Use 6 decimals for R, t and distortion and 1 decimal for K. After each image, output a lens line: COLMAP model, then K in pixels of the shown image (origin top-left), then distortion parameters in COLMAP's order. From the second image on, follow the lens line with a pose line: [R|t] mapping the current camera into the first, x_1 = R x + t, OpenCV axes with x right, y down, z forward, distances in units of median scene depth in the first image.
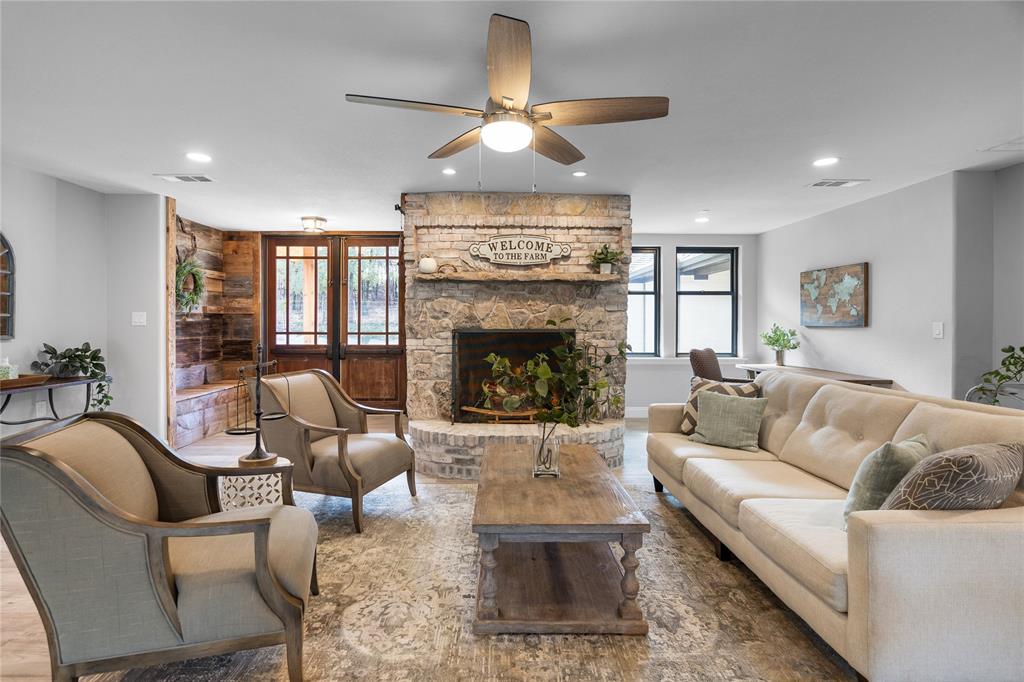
lens RADIAL K [[488.9, 0, 506.3], [0, 488.9, 325.5], [0, 0, 1]] dist [0.000988, 0.000397]
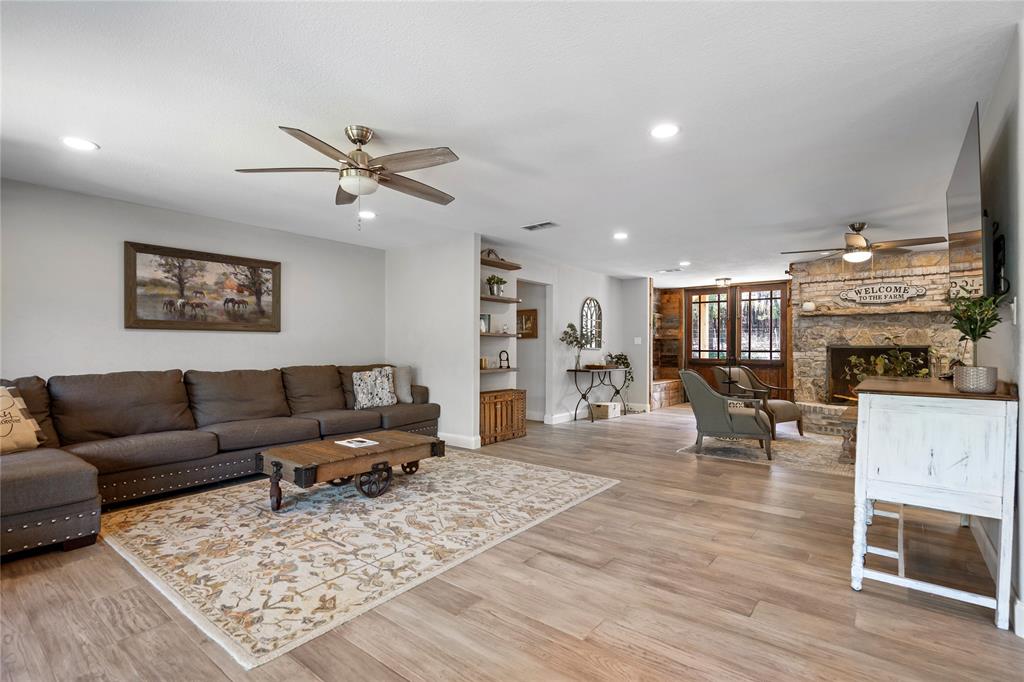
lens RADIAL K [[491.6, 0, 497.3], [0, 491.6, 349.8], [0, 0, 1]] dist [0.001080, 0.000487]
pose [[0.769467, 0.001308, -0.638686, 0.086627], [-0.004801, 0.999981, -0.003737, 0.031261], [0.638669, 0.005942, 0.769459, -0.907890]]
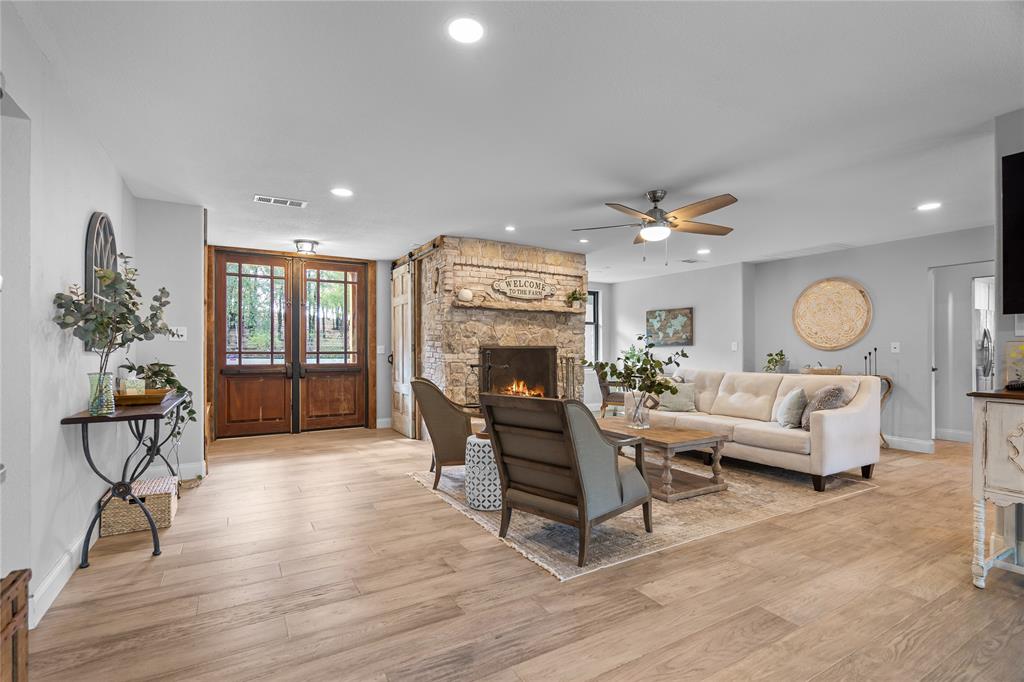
lens RADIAL K [[474.0, 0, 513.7], [0, 474.0, 349.8], [0, 0, 1]] dist [-0.000342, 0.000074]
pose [[0.867335, -0.001657, 0.497722, -0.649062], [0.004458, 0.999980, -0.004440, 0.023440], [-0.497705, 0.006070, 0.867325, -0.122067]]
